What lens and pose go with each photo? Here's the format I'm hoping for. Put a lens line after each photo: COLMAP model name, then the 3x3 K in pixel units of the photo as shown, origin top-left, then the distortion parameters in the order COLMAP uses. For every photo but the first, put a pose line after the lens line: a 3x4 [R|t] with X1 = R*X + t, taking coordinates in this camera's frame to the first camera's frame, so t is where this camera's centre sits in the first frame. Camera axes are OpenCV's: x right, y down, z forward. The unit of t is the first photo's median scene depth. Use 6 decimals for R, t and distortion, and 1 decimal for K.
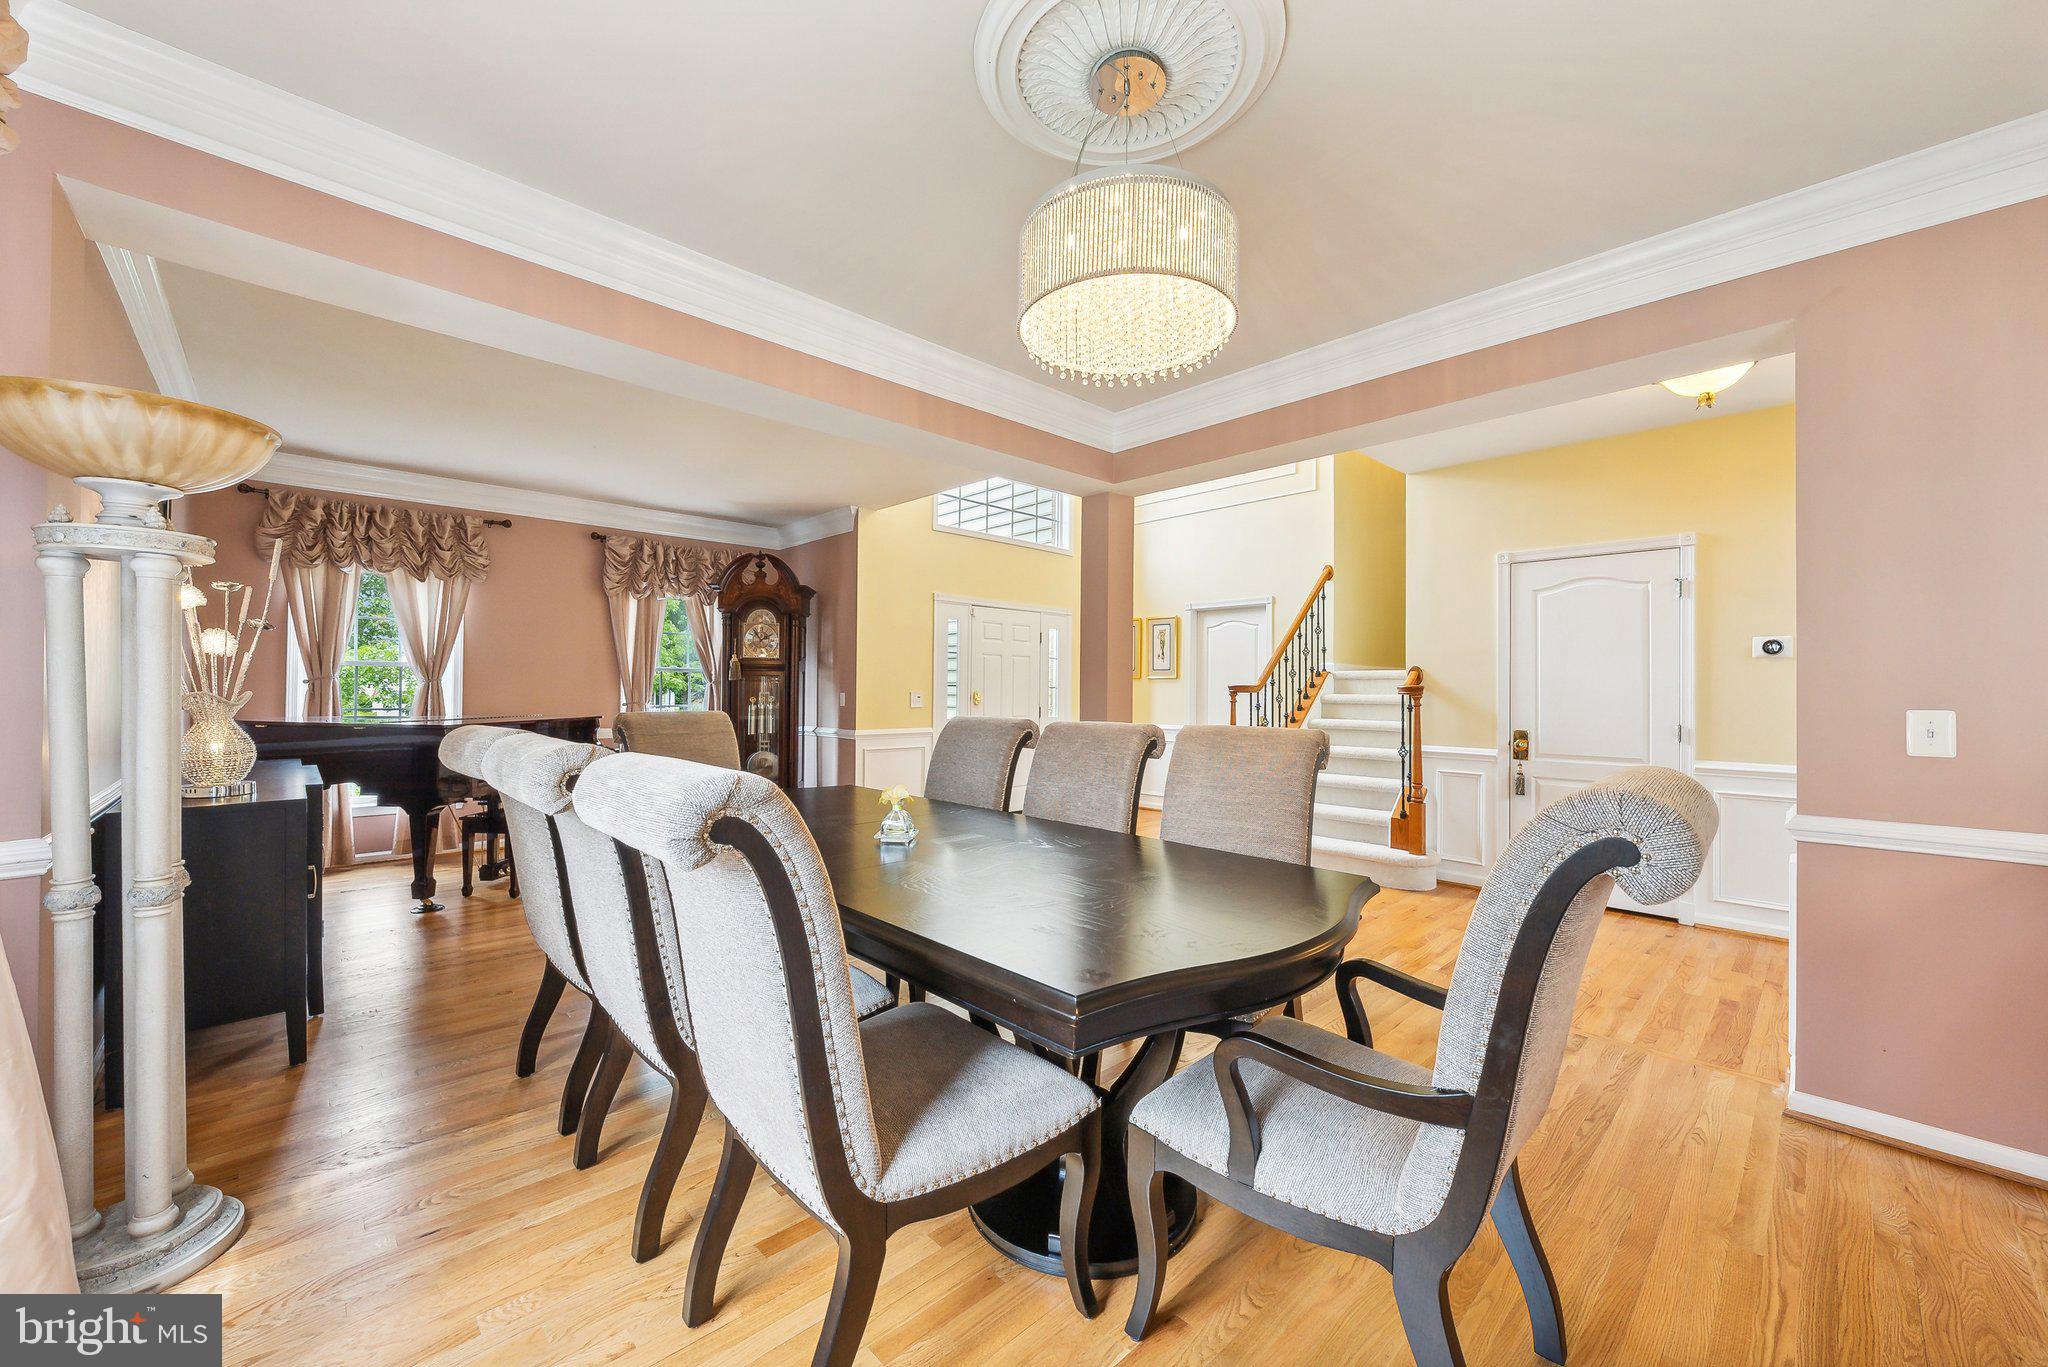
lens RADIAL K [[767.5, 0, 1003.4], [0, 767.5, 691.5], [0, 0, 1]] dist [-0.001283, -0.000091]
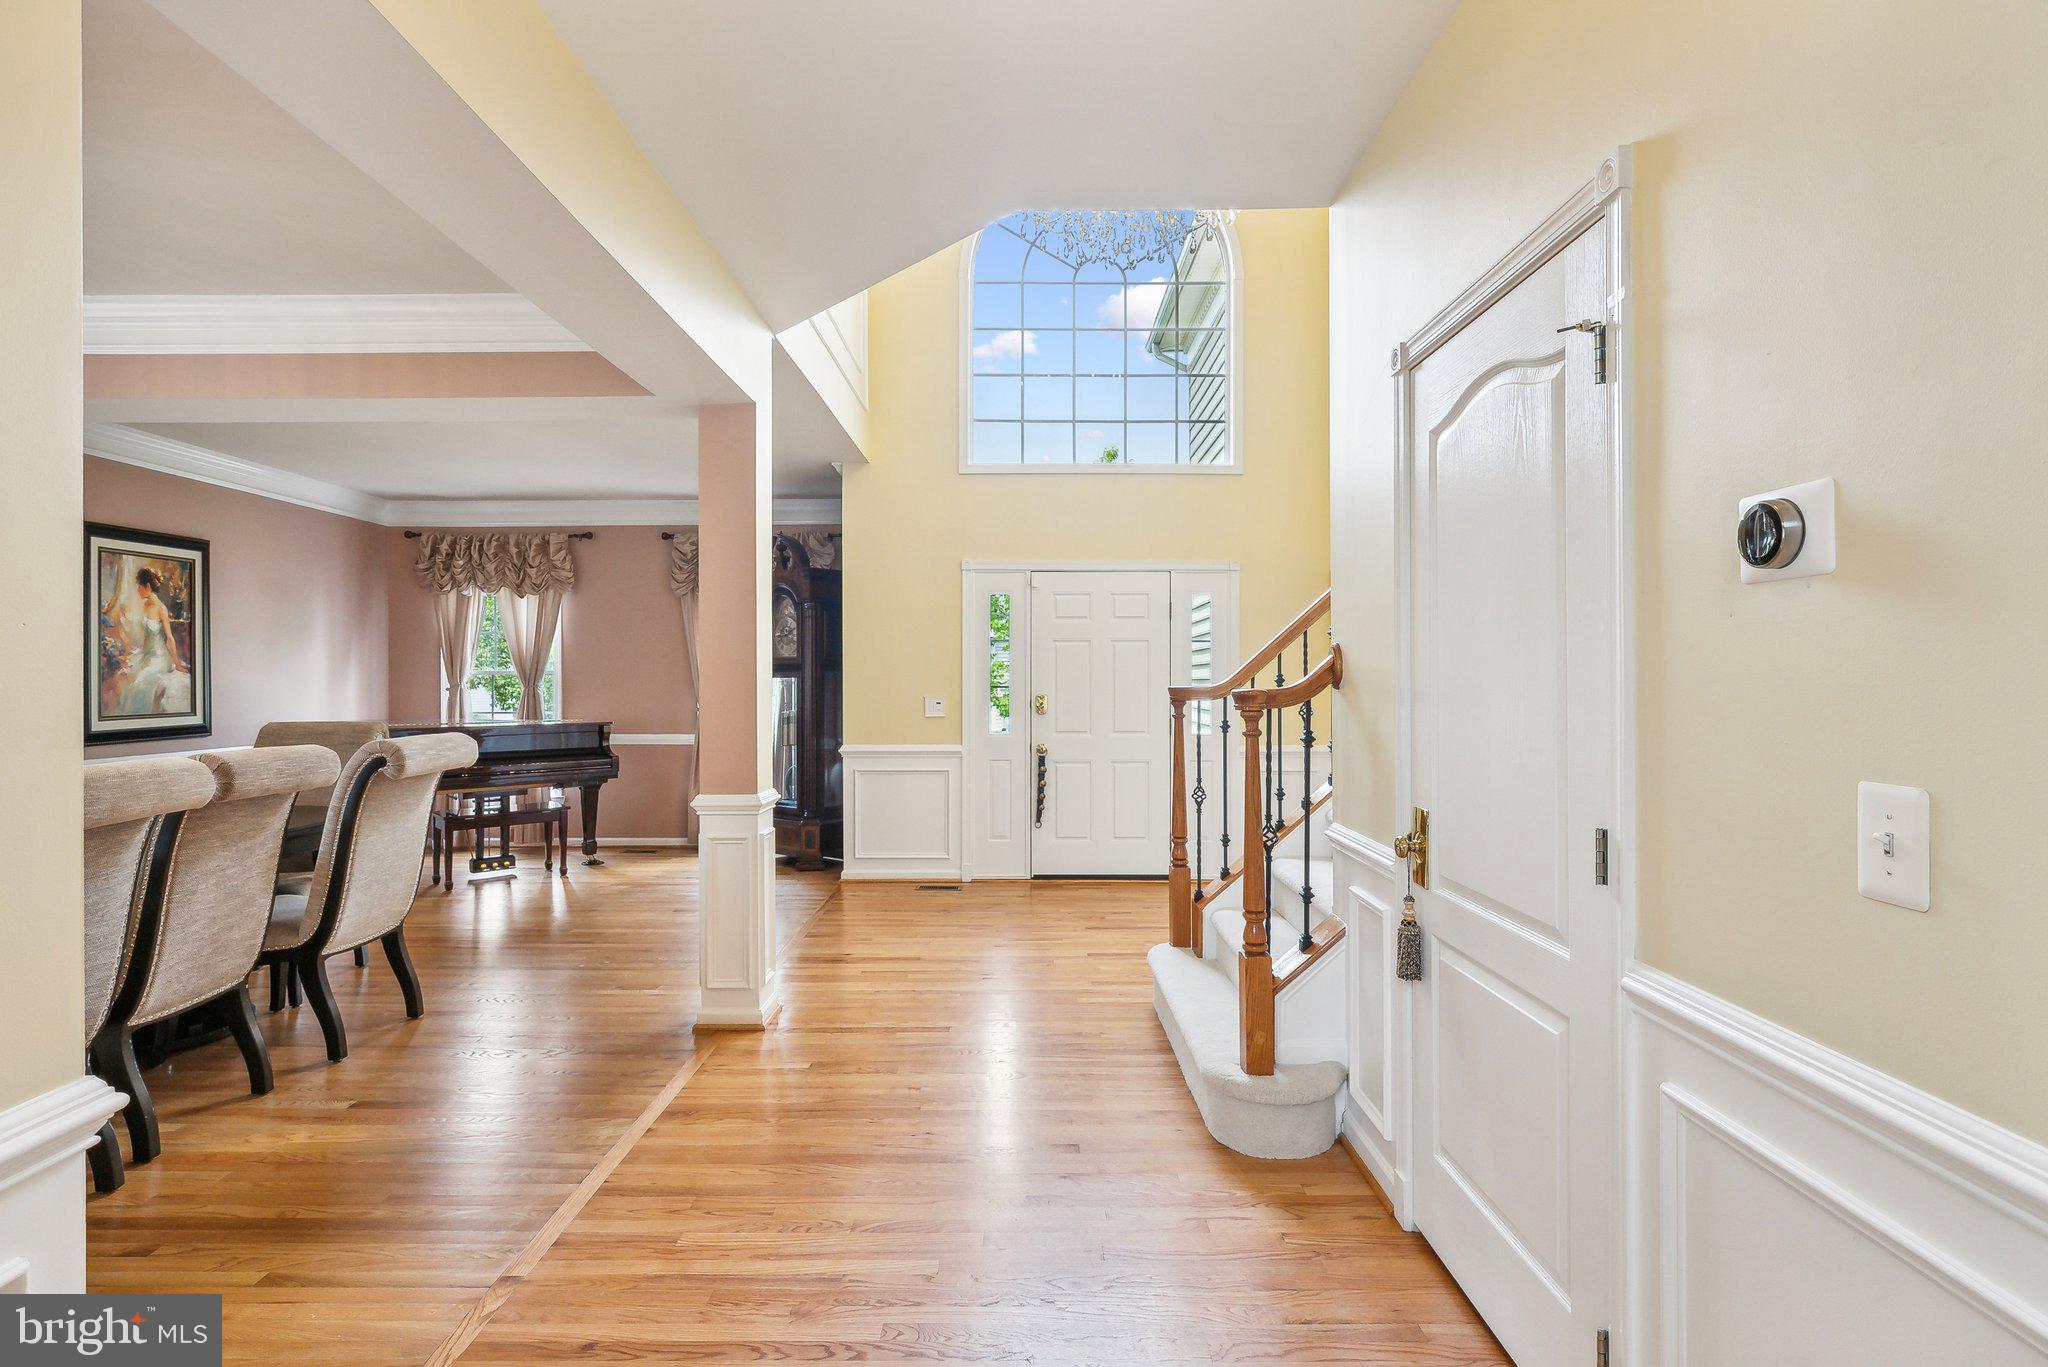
lens RADIAL K [[994.3, 0, 1027.0], [0, 994.3, 693.1], [0, 0, 1]] dist [0.001781, 0.000026]
pose [[0.731304, -0.000850, -0.682051, 0.698923], [0.005398, 0.999975, 0.004542, -0.007323], [0.682030, -0.007004, 0.731291, 0.411306]]
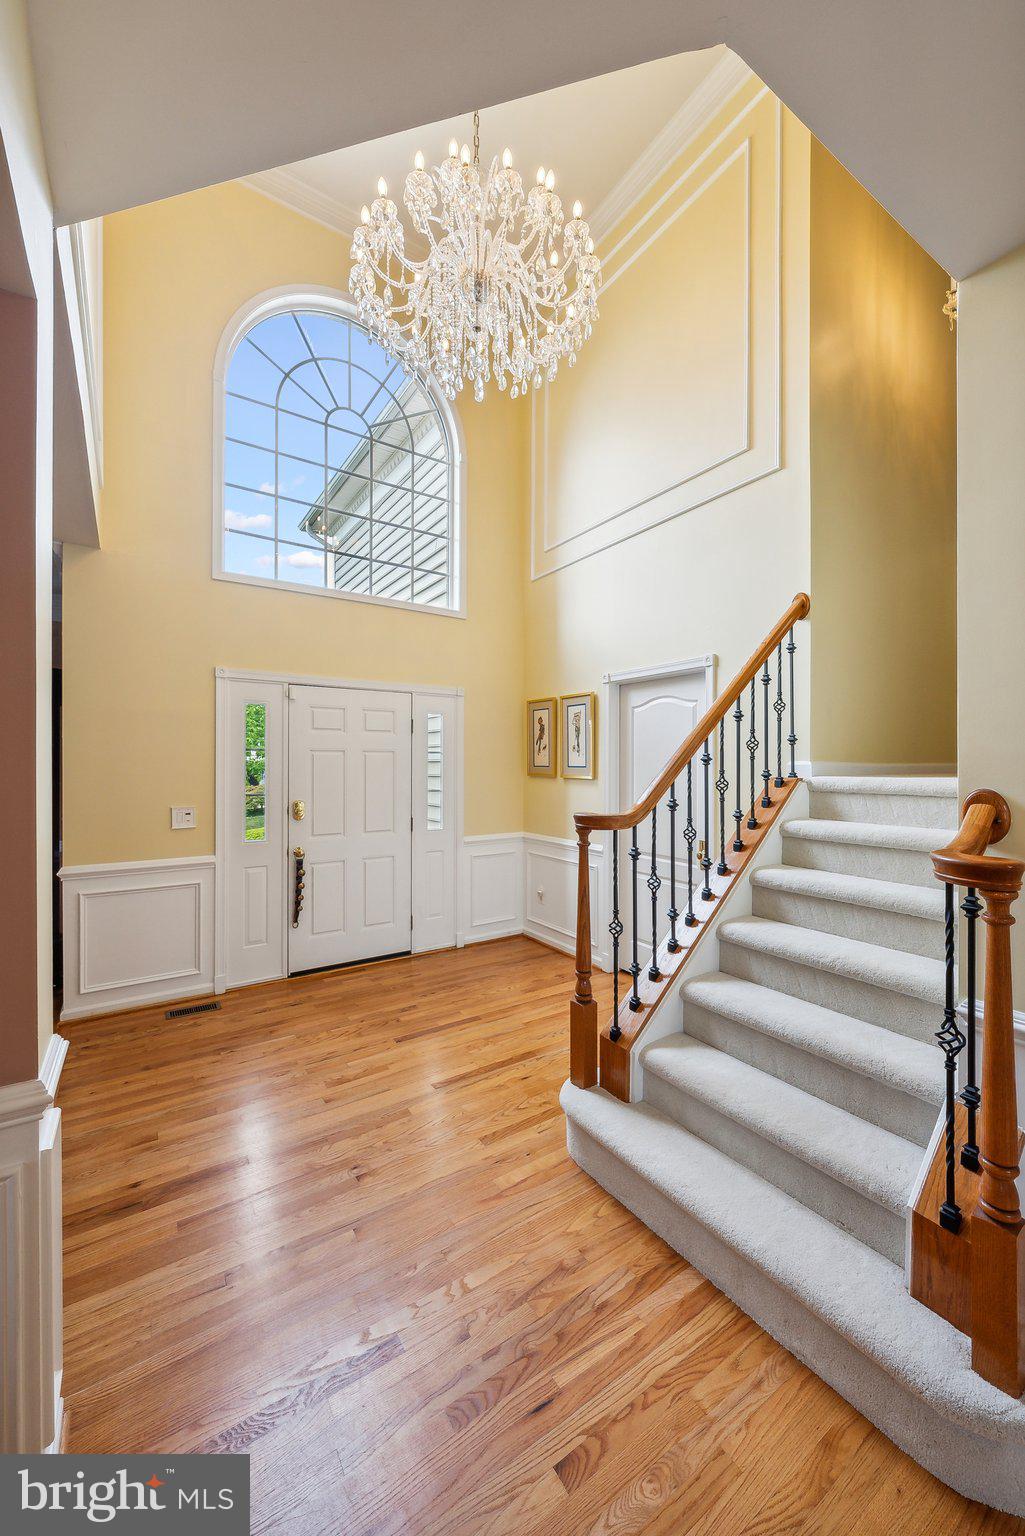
lens RADIAL K [[571.5, 0, 512.5], [0, 571.5, 768.0], [0, 0, 1]] dist [-0.006351, 0.000165]
pose [[0.986617, -0.007250, -0.162893, 0.314203], [0.008119, 0.999956, 0.004671, -0.041074], [0.162852, -0.005931, 0.986633, 0.610047]]
